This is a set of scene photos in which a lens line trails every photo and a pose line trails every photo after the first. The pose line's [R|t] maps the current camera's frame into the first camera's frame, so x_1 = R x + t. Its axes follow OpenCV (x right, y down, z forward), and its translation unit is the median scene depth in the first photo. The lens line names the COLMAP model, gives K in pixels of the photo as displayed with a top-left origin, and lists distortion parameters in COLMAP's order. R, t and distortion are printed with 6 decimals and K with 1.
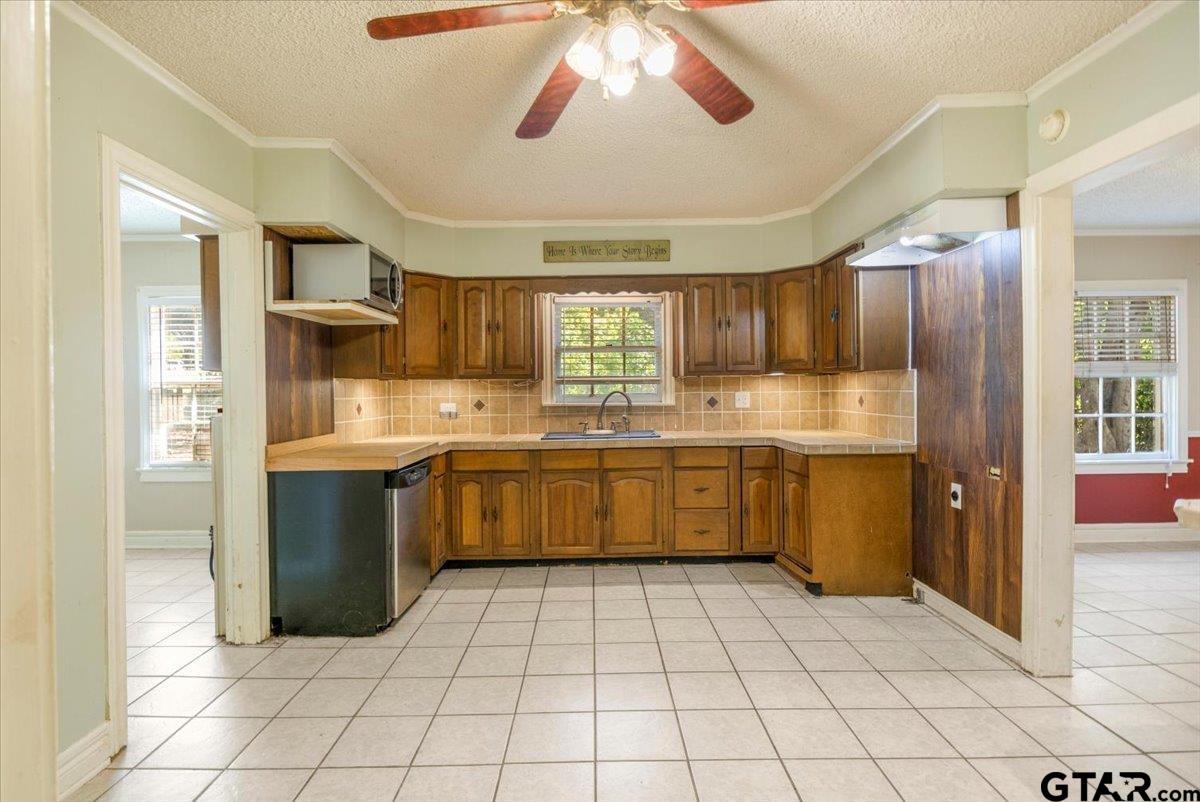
lens RADIAL K [[608.7, 0, 600.0], [0, 608.7, 401.0], [0, 0, 1]] dist [-0.018204, -0.000007]
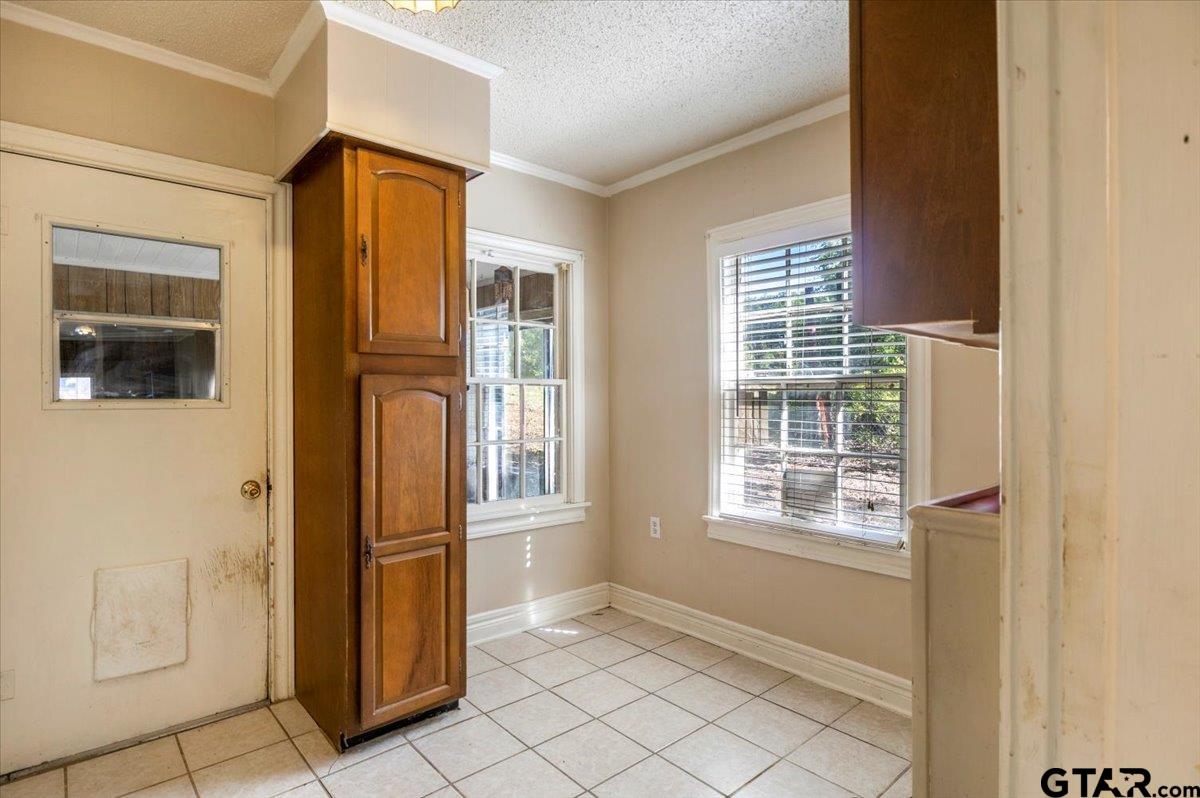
lens RADIAL K [[608.7, 0, 600.0], [0, 608.7, 399.0], [0, 0, 1]] dist [-0.018204, -0.000007]
pose [[0.657570, 0.001293, -0.753393, -0.354149], [-0.008288, 0.999950, -0.005517, -0.007891], [0.753348, 0.009872, 0.657548, 0.489668]]
